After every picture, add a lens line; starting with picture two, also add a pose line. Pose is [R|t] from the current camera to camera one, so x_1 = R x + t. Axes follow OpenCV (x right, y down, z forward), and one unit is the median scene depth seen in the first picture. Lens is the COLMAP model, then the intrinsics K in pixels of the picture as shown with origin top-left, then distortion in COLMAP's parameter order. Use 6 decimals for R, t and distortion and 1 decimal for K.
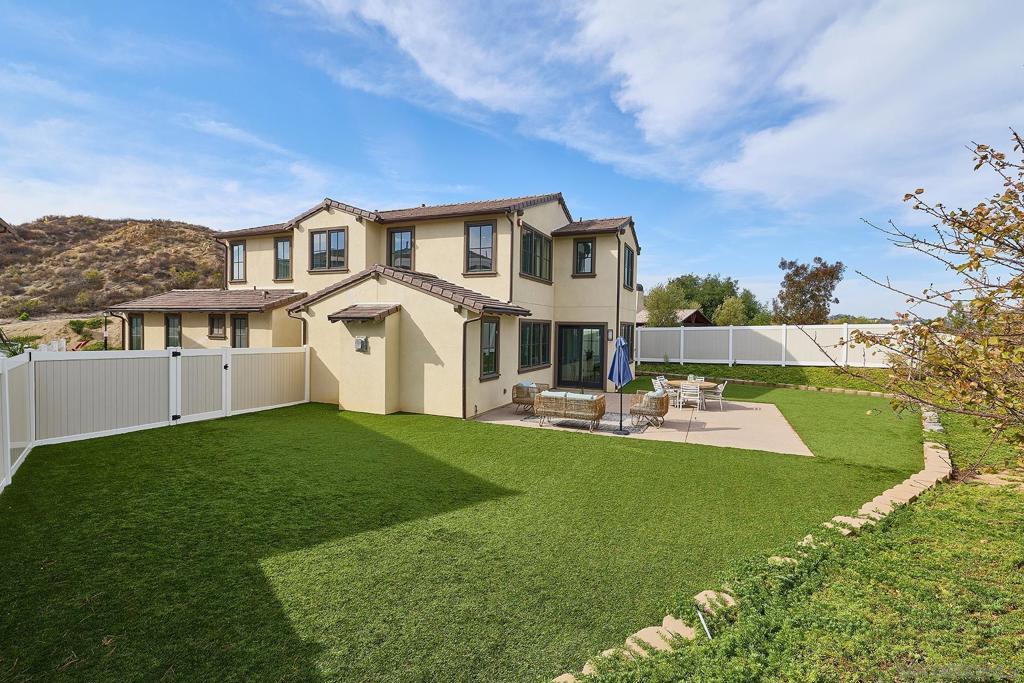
lens RADIAL K [[486.4, 0, 512.0], [0, 486.4, 341.5], [0, 0, 1]] dist [0.014169, -0.000862]
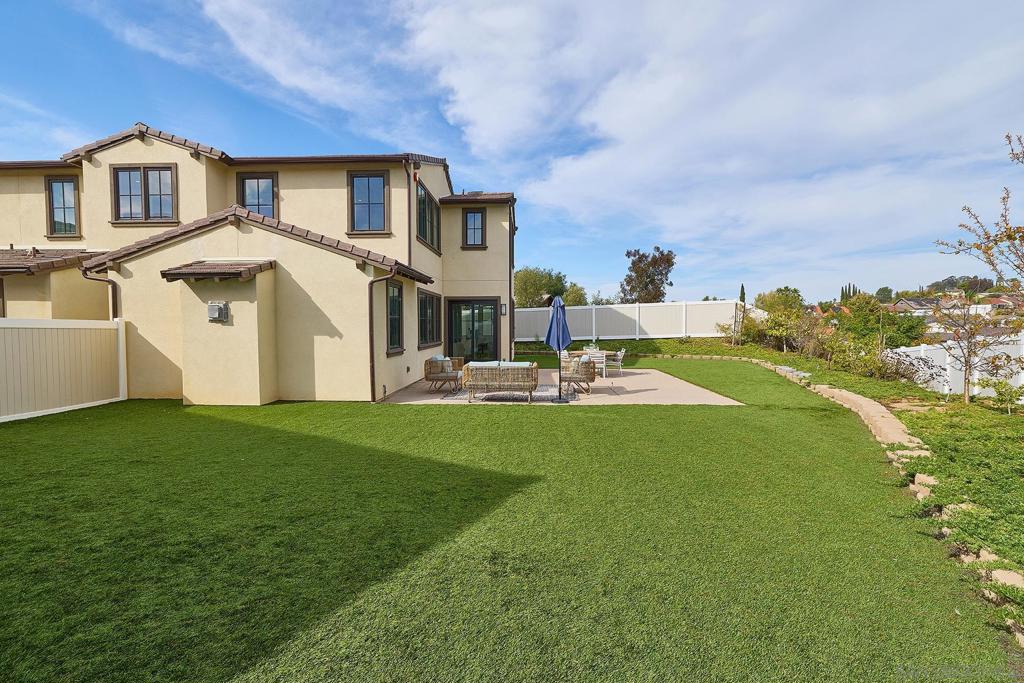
lens RADIAL K [[449.6, 0, 520.4], [0, 449.6, 341.2], [0, 0, 1]] dist [-0.000004, 0.000584]
pose [[0.931228, -0.032937, 0.362946, -0.102085], [0.029884, 0.999455, 0.014025, 0.040391], [-0.363210, -0.002214, 0.931705, 0.160369]]
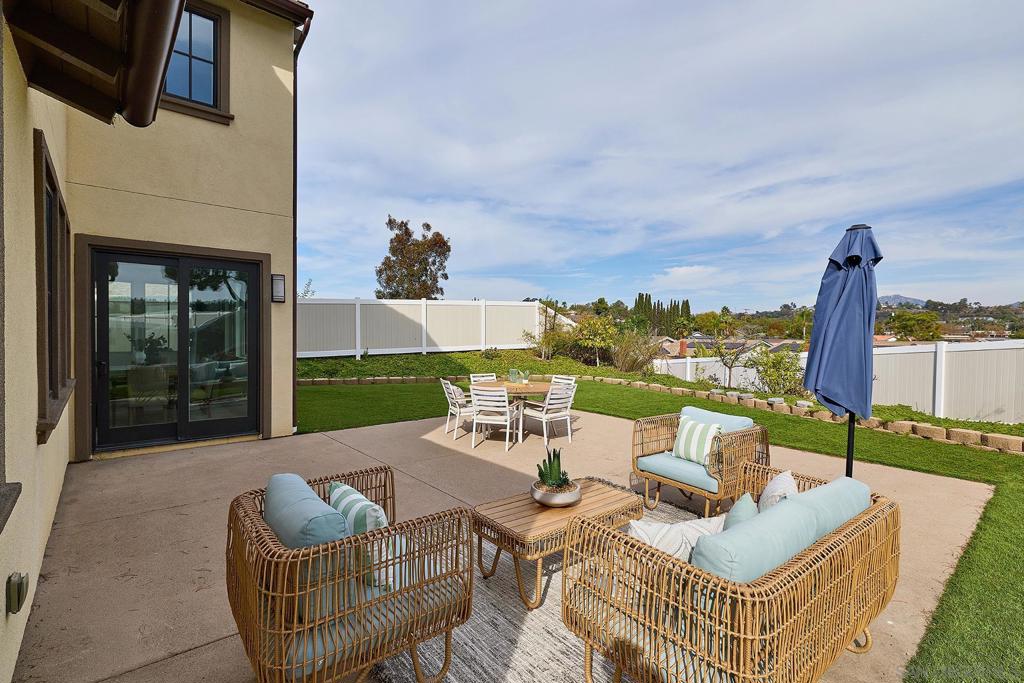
lens RADIAL K [[486.4, 0, 512.0], [0, 486.4, 341.5], [0, 0, 1]] dist [0.014169, -0.000862]
pose [[0.452587, -0.025400, 0.891358, -0.068165], [0.024029, 0.999579, 0.016284, 0.028654], [-0.891396, 0.014049, 0.453007, 0.700023]]
